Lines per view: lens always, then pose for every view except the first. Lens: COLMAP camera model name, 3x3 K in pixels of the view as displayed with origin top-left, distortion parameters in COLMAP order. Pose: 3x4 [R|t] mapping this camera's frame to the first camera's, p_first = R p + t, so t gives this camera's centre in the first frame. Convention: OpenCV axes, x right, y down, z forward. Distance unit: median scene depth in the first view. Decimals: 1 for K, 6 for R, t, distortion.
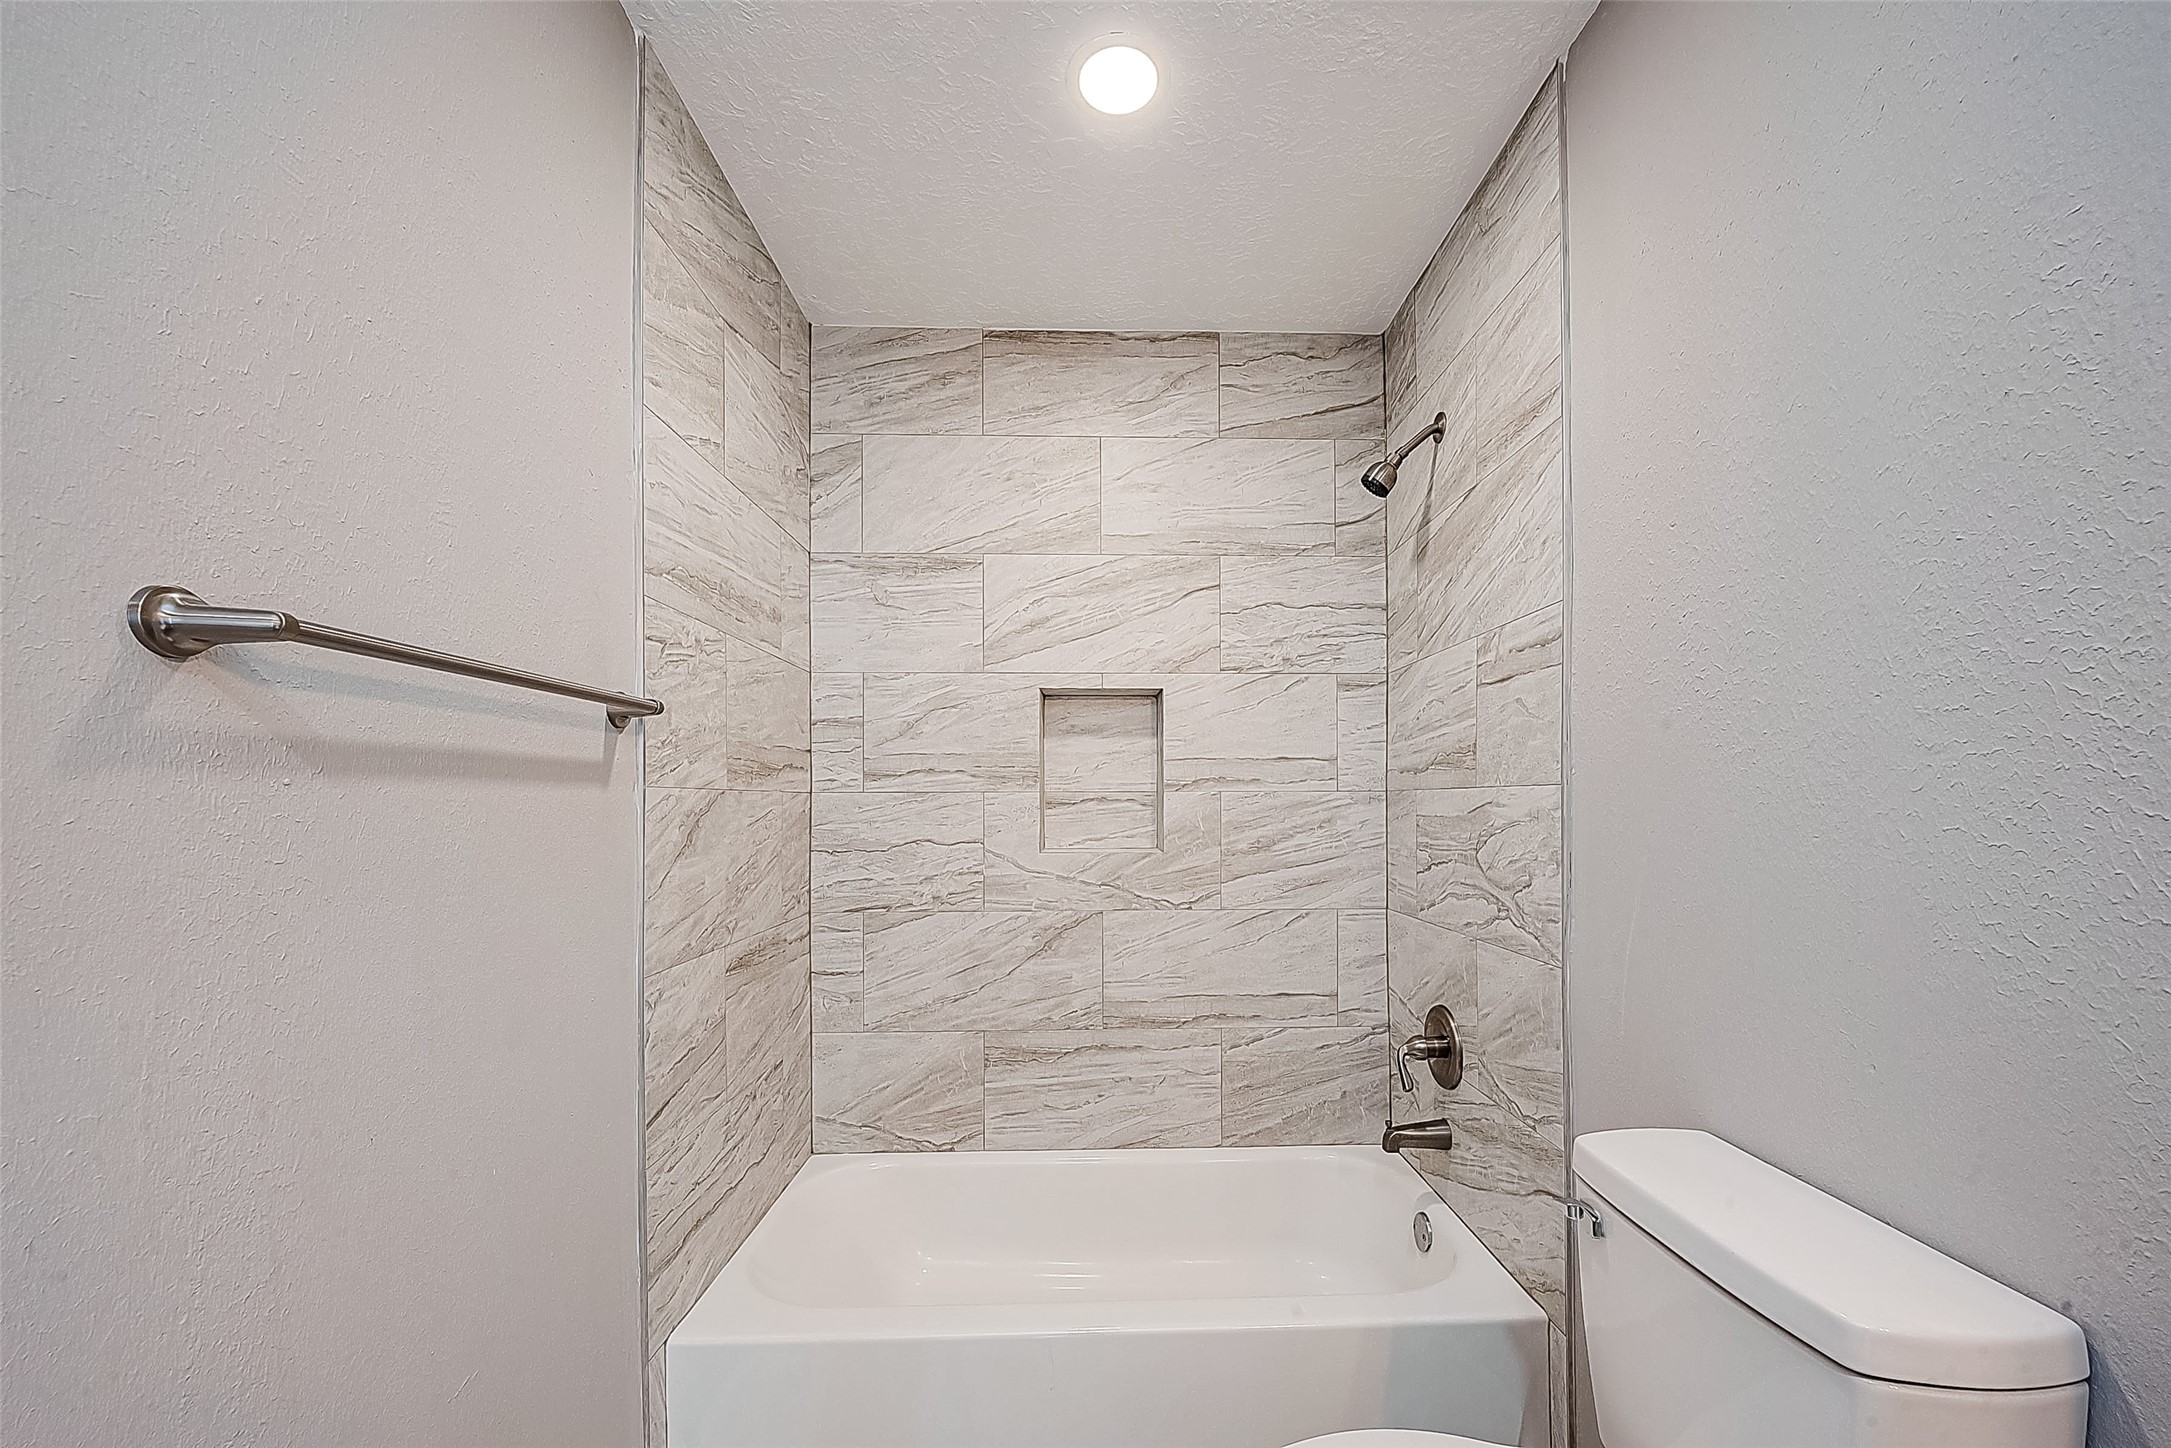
lens RADIAL K [[866.5, 0, 1091.0], [0, 866.5, 802.9], [0, 0, 1]] dist [-0.001529, -0.000212]
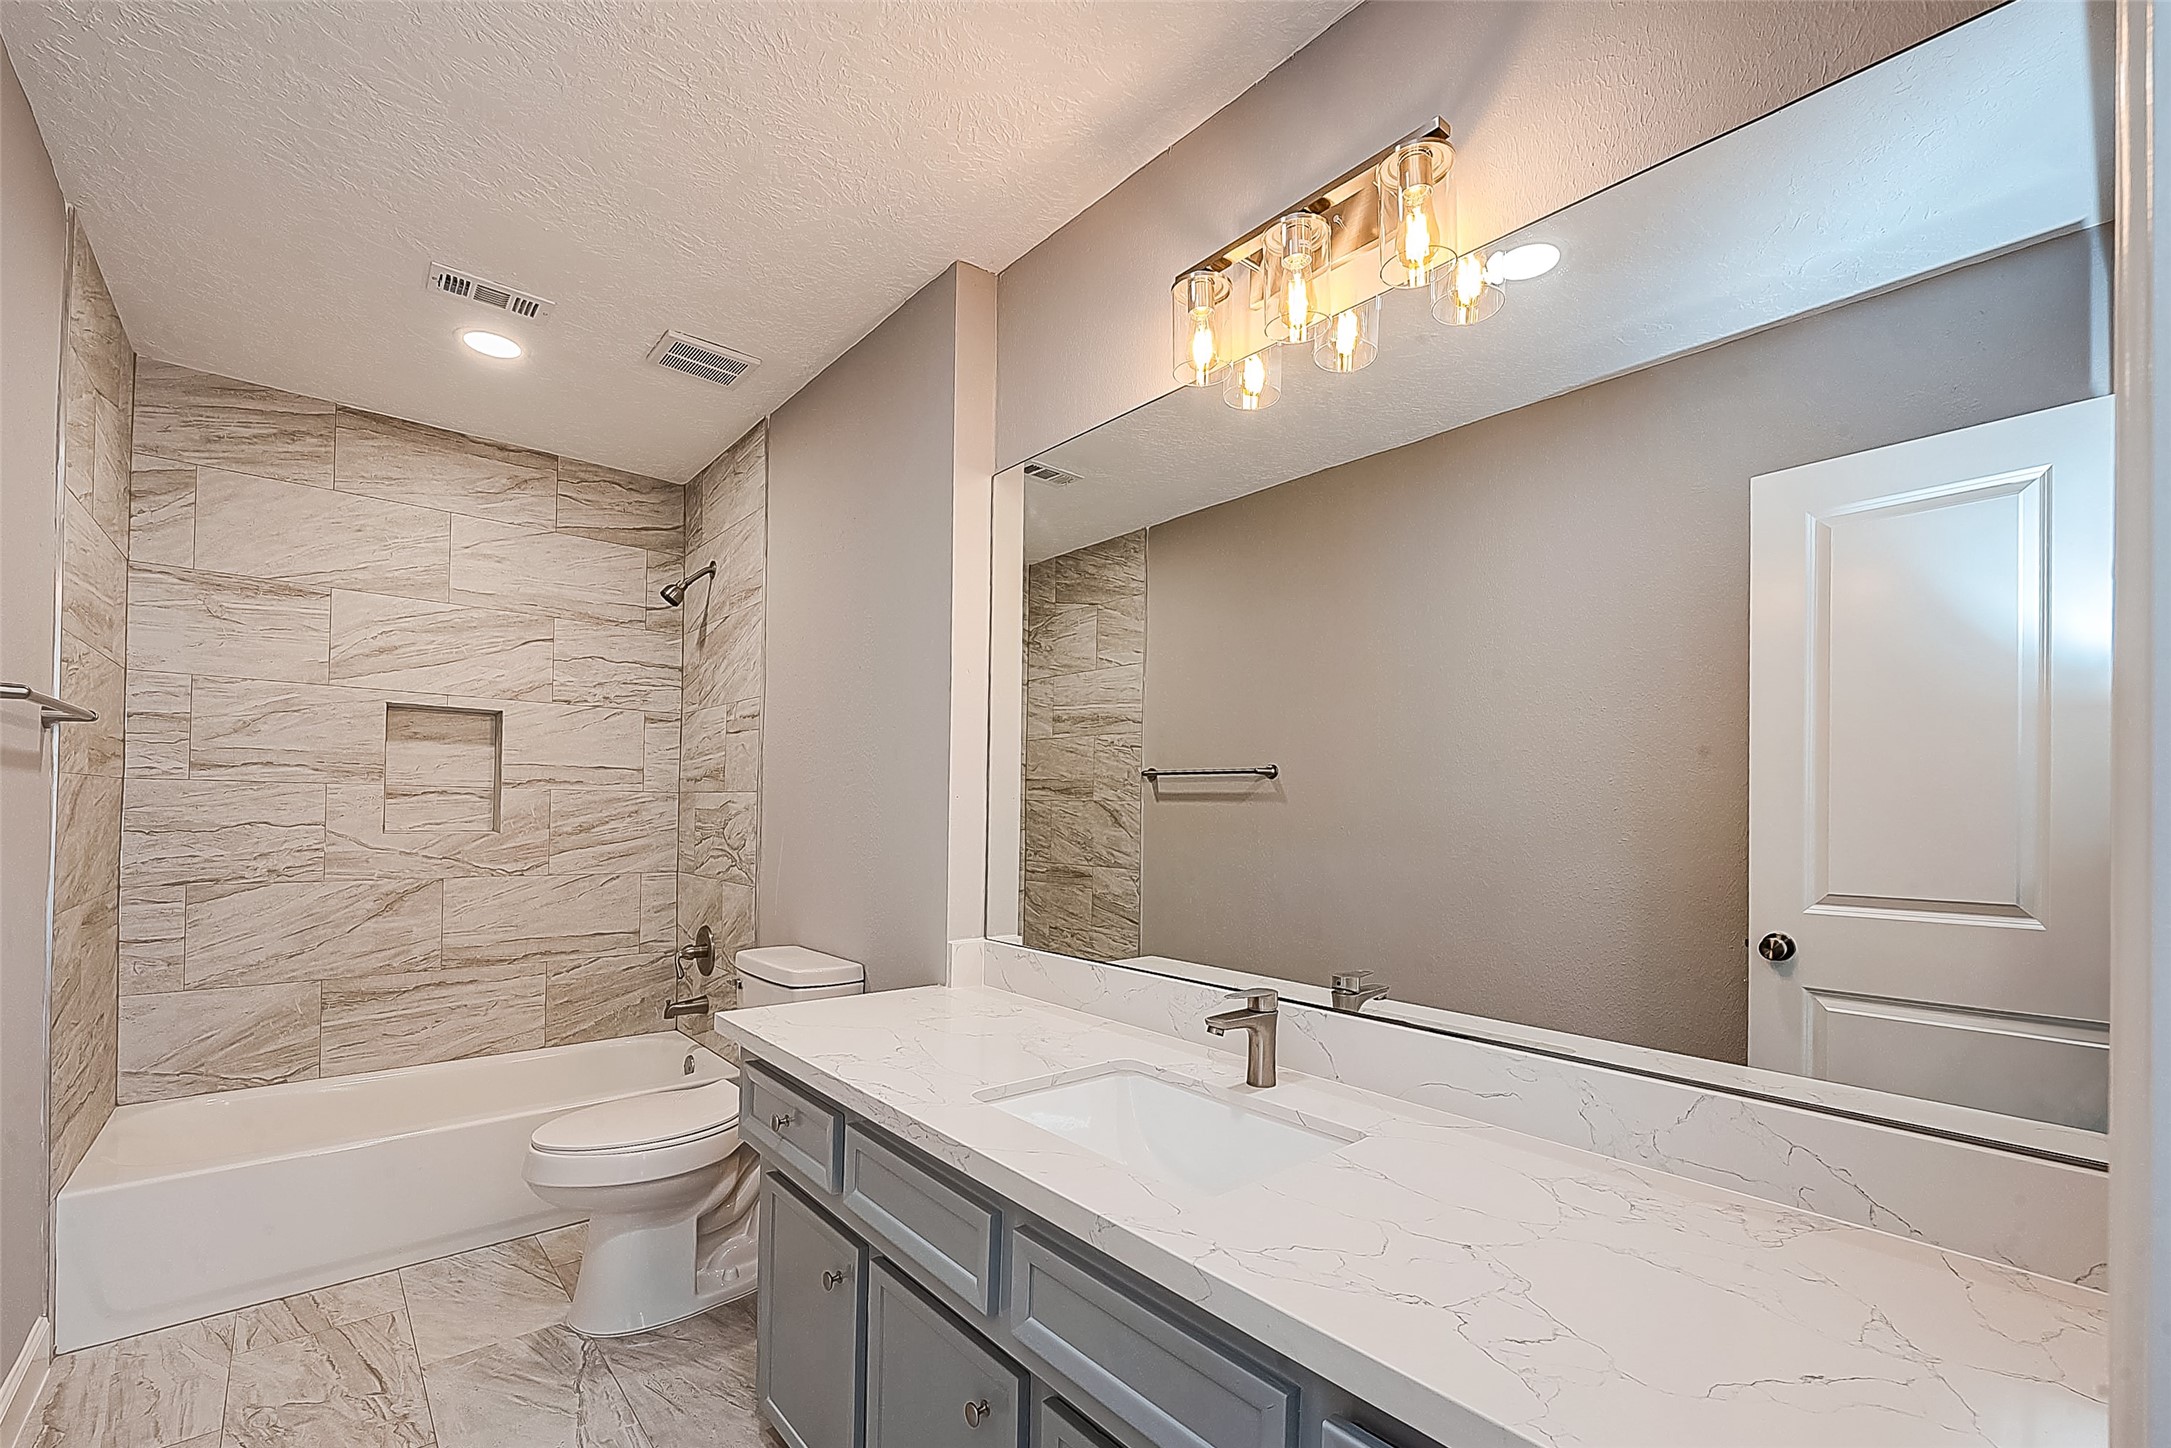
lens RADIAL K [[895.1, 0, 1092.8], [0, 895.1, 805.7], [0, 0, 1]] dist [-0.003154, -0.000646]
pose [[0.761895, 0.021165, 0.647355, -0.114674], [-0.020976, 0.999748, -0.007999, 0.006330], [-0.647361, -0.007484, 0.762147, -0.650289]]
